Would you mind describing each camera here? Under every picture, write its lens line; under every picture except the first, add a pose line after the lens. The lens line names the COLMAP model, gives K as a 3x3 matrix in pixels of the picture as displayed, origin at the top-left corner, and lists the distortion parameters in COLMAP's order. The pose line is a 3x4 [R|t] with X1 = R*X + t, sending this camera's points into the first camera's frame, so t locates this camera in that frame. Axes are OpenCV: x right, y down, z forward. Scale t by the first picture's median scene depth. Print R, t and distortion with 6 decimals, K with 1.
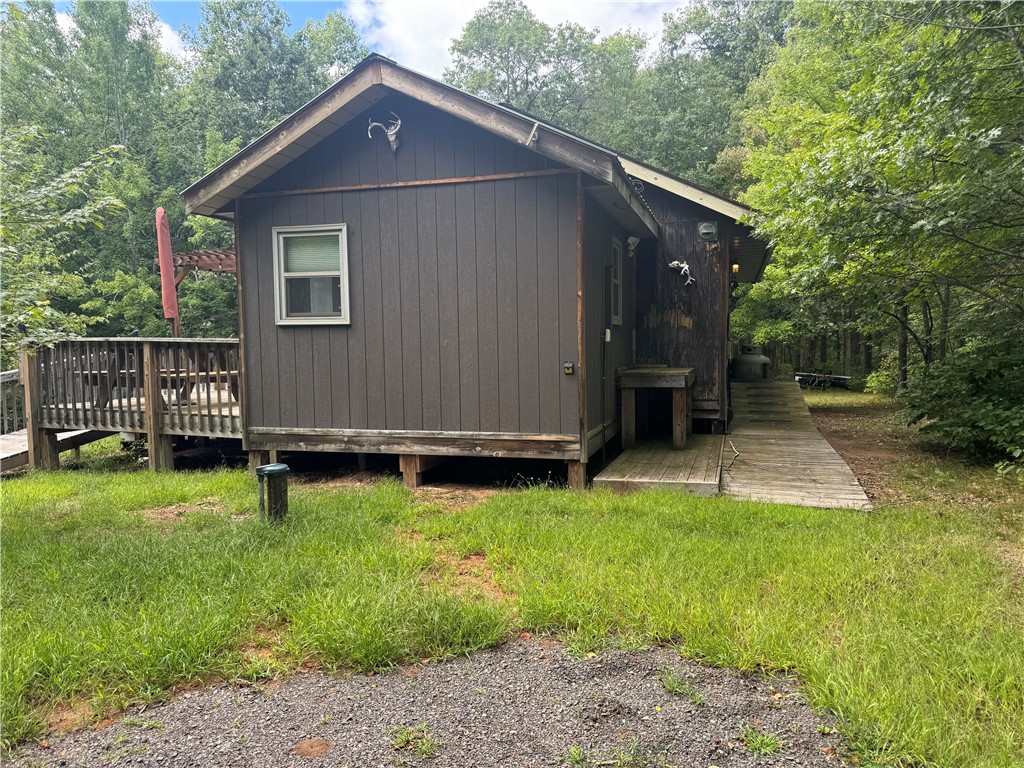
lens RADIAL K [[717.8, 0, 513.2], [0, 717.8, 385.9], [0, 0, 1]] dist [0.036640, -0.046433]
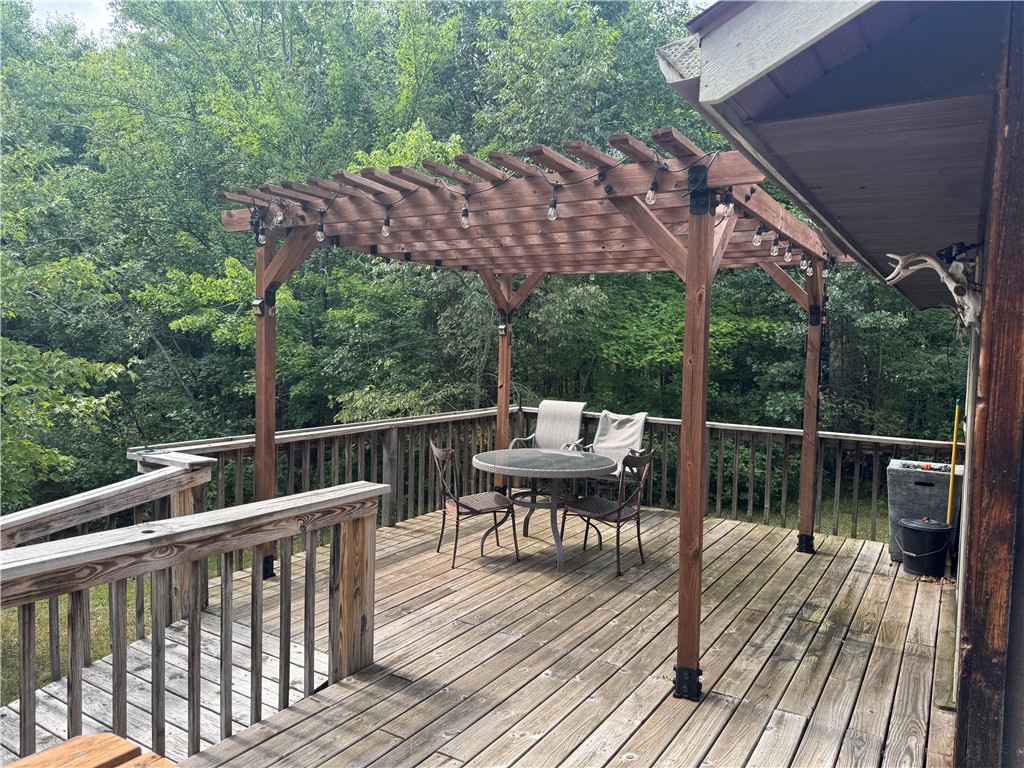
lens RADIAL K [[717.8, 0, 511.1], [0, 717.8, 385.5], [0, 0, 1]] dist [0.036640, -0.046433]
pose [[0.962371, 0.052767, -0.266567, -0.194799], [-0.054456, 0.998516, 0.001057, -0.074244], [0.266227, 0.013499, 0.963816, 0.517194]]
